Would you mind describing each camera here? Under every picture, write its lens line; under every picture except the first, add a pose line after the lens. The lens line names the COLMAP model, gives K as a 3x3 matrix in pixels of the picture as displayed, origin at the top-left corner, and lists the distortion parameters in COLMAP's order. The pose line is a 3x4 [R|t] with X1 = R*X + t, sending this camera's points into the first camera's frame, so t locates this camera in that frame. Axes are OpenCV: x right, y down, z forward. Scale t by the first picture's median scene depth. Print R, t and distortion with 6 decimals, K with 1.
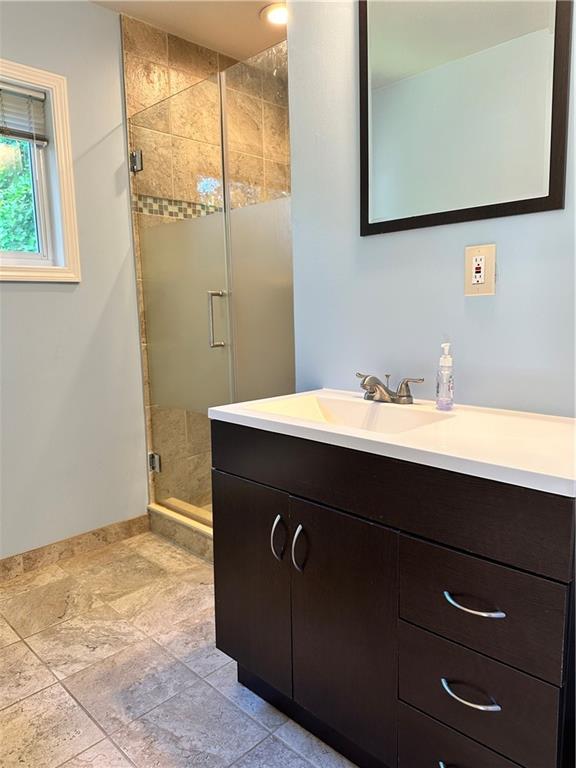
lens RADIAL K [[539.7, 0, 285.9], [0, 539.7, 394.0], [0, 0, 1]] dist [0.048247, -0.061001]
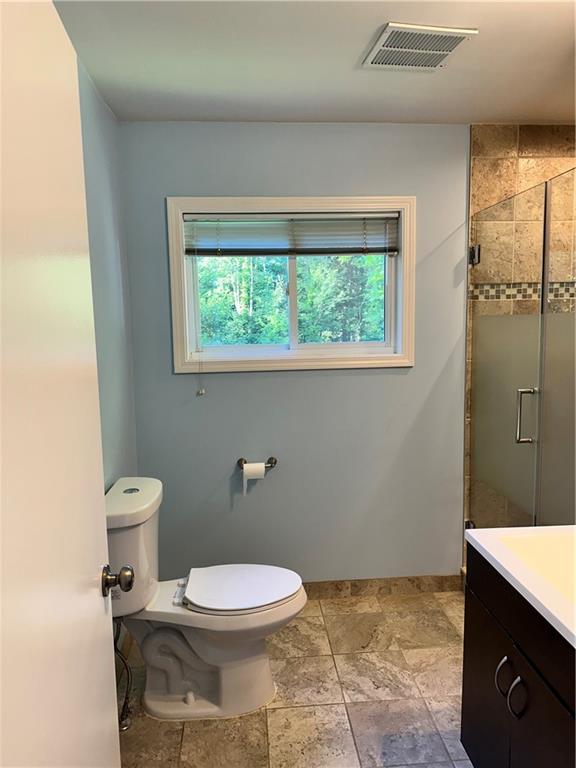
lens RADIAL K [[539.7, 0, 285.9], [0, 539.7, 394.0], [0, 0, 1]] dist [0.048247, -0.061001]
pose [[0.751380, 0.088851, -0.653860, 0.174420], [-0.088818, 0.995494, 0.033210, -0.155650], [0.653865, 0.033121, 0.755886, -0.052983]]
